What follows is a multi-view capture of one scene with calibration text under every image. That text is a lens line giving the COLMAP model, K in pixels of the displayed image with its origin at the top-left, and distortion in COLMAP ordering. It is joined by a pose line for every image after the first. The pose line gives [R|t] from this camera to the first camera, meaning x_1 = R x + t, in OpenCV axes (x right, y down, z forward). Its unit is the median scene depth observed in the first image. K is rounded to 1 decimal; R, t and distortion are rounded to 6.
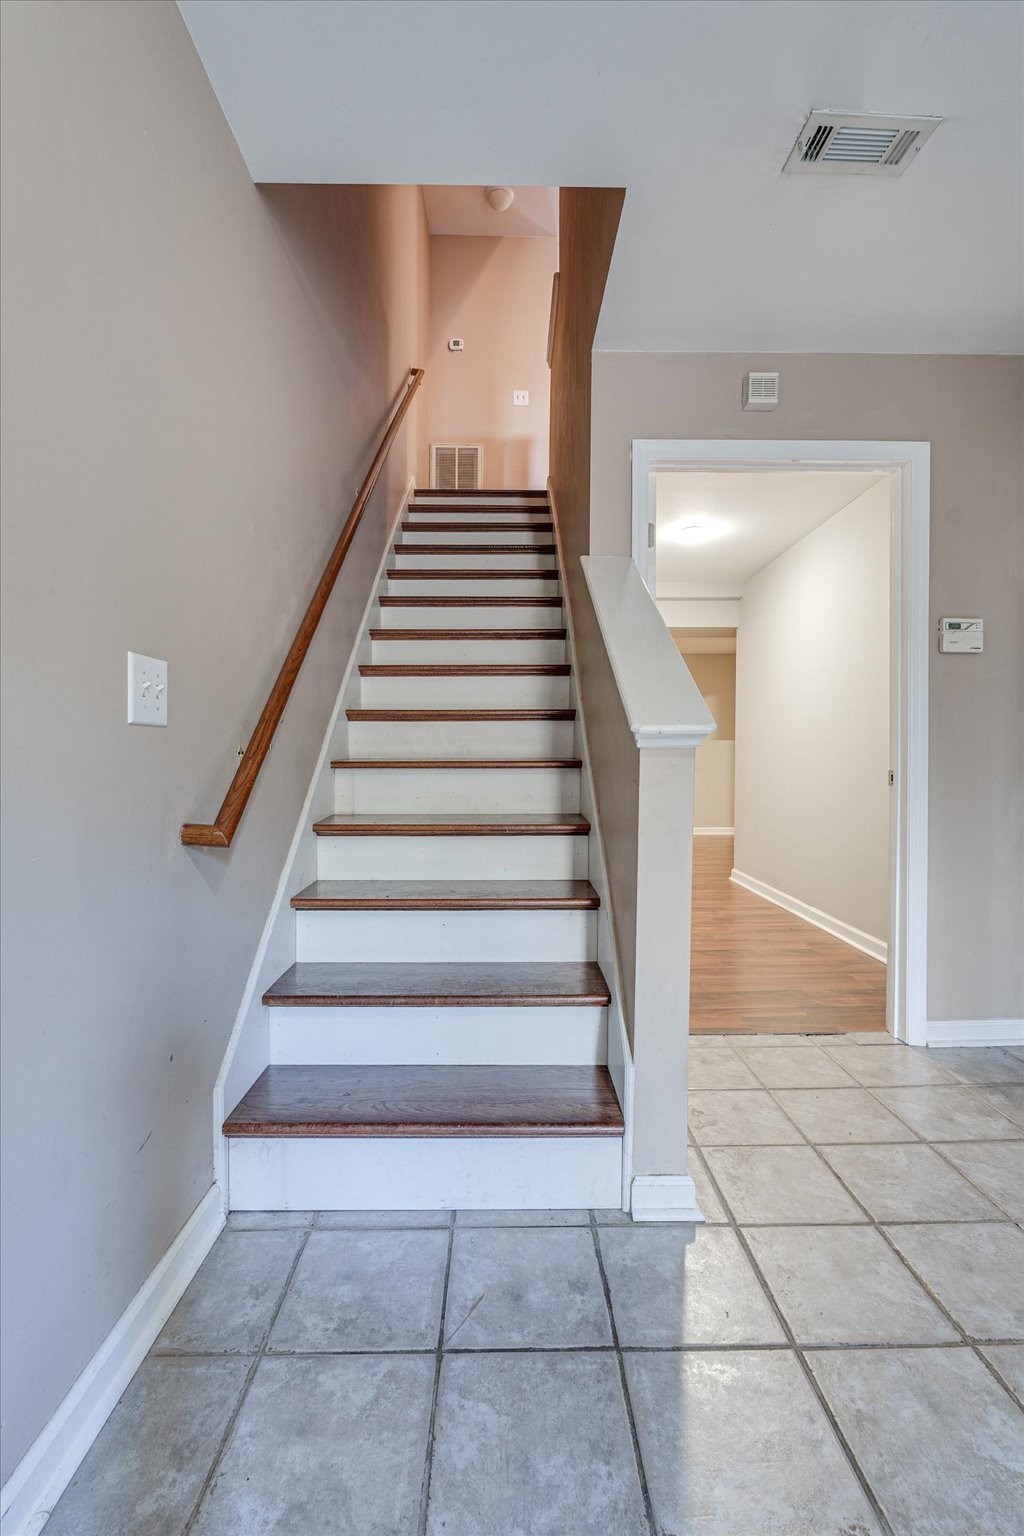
lens RADIAL K [[679.5, 0, 519.6], [0, 679.5, 773.7], [0, 0, 1]] dist [-0.005359, -0.000132]
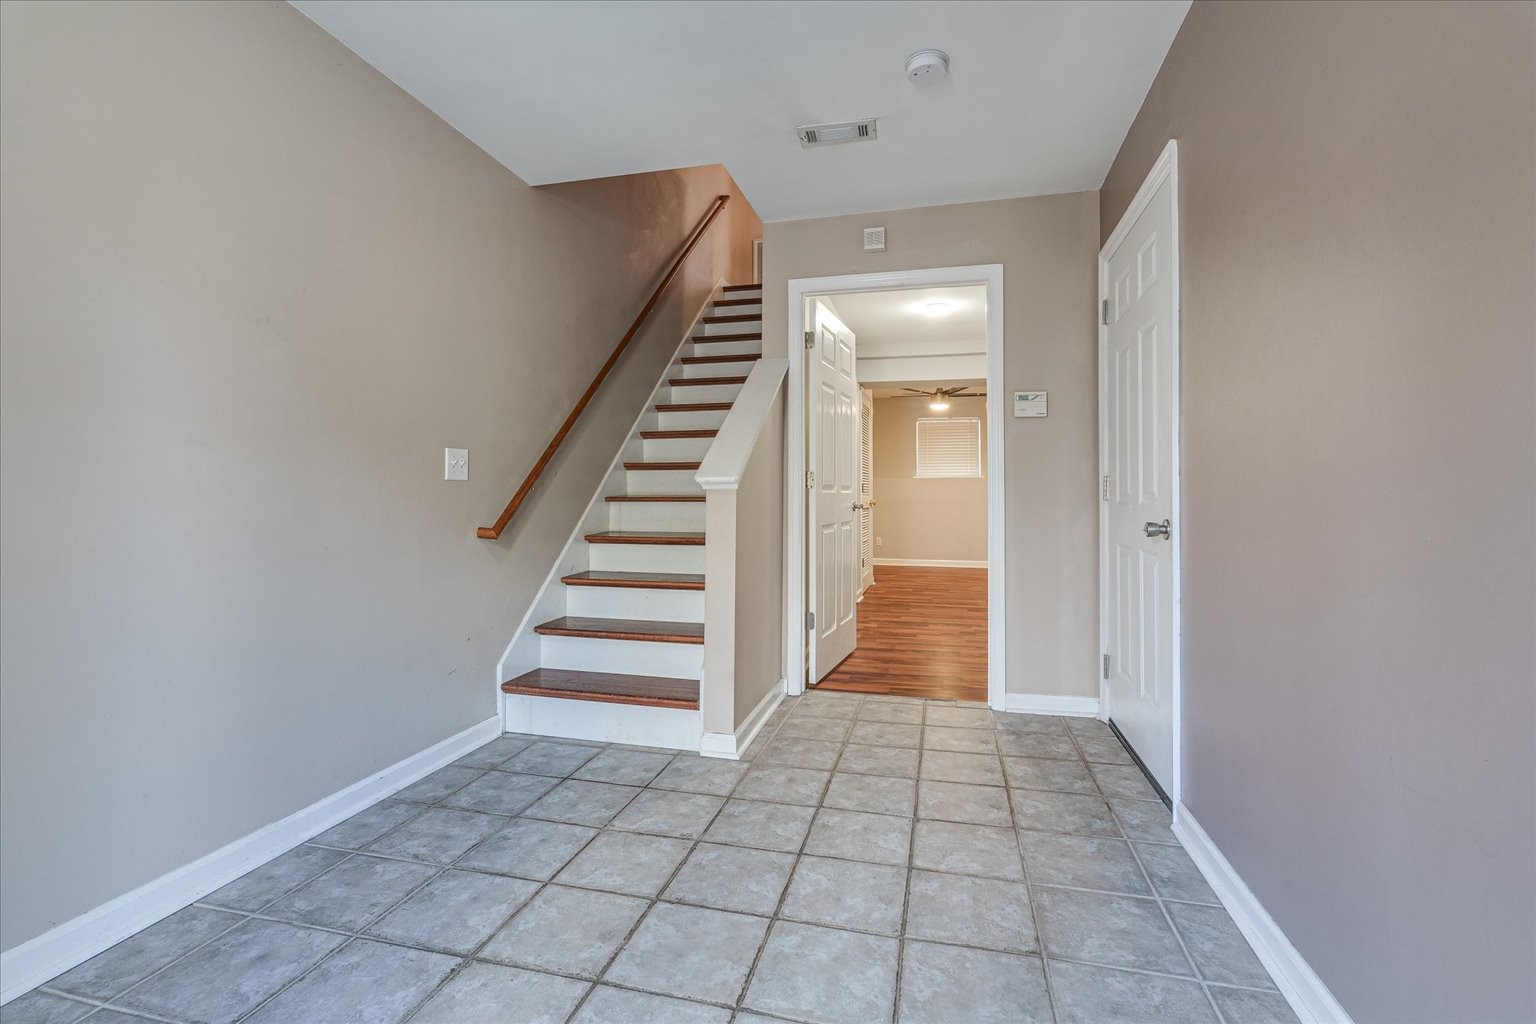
lens RADIAL K [[679.5, 0, 760.7], [0, 679.5, 498.7], [0, 0, 1]] dist [-0.005359, -0.000132]
pose [[0.965918, 0.003167, -0.258829, 0.776715], [-0.007425, 0.999853, -0.015473, 0.011319], [0.258742, 0.016868, 0.965799, -0.688436]]
